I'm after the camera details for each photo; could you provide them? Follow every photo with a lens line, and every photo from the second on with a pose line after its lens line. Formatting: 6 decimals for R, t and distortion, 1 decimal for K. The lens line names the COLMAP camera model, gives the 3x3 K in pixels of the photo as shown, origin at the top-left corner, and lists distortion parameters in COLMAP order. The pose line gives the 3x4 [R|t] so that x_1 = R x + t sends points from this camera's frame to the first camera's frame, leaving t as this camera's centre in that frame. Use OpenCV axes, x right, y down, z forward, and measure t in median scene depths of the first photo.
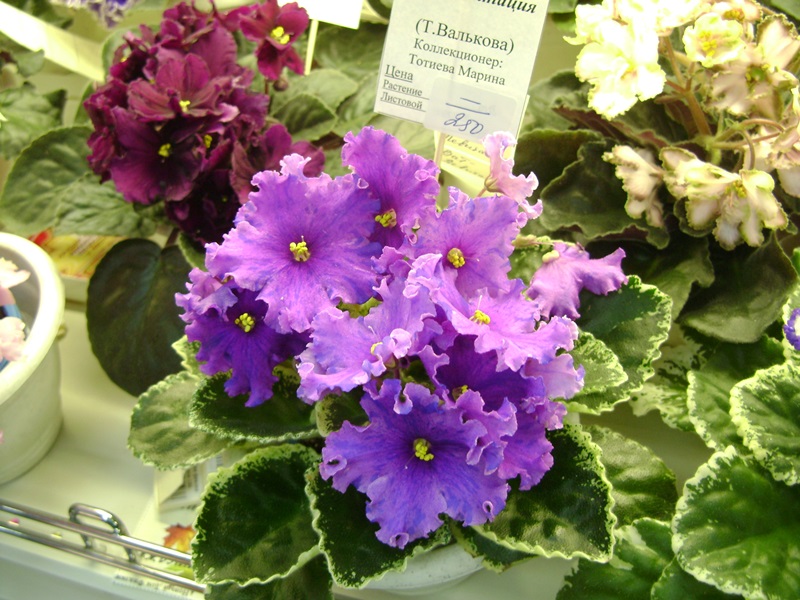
lens RADIAL K [[870.5, 0, 400.0], [0, 870.5, 300.0], [0, 0, 1]] dist [-0.232574, 0.203865]
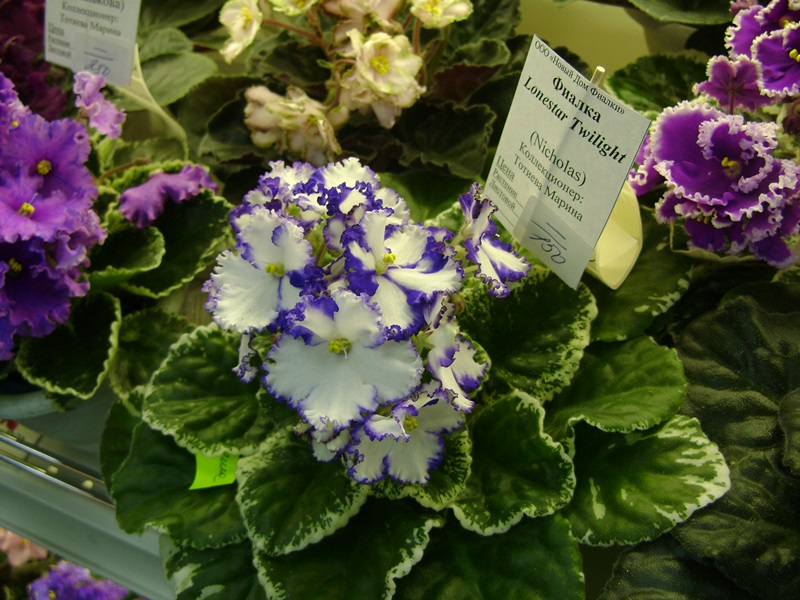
lens RADIAL K [[870.5, 0, 400.0], [0, 870.5, 300.0], [0, 0, 1]] dist [-0.232574, 0.203865]
pose [[0.988316, 0.057662, -0.141093, 0.739206], [-0.053836, 0.998075, 0.030783, 0.078348], [0.142596, -0.022827, 0.989518, -0.172389]]
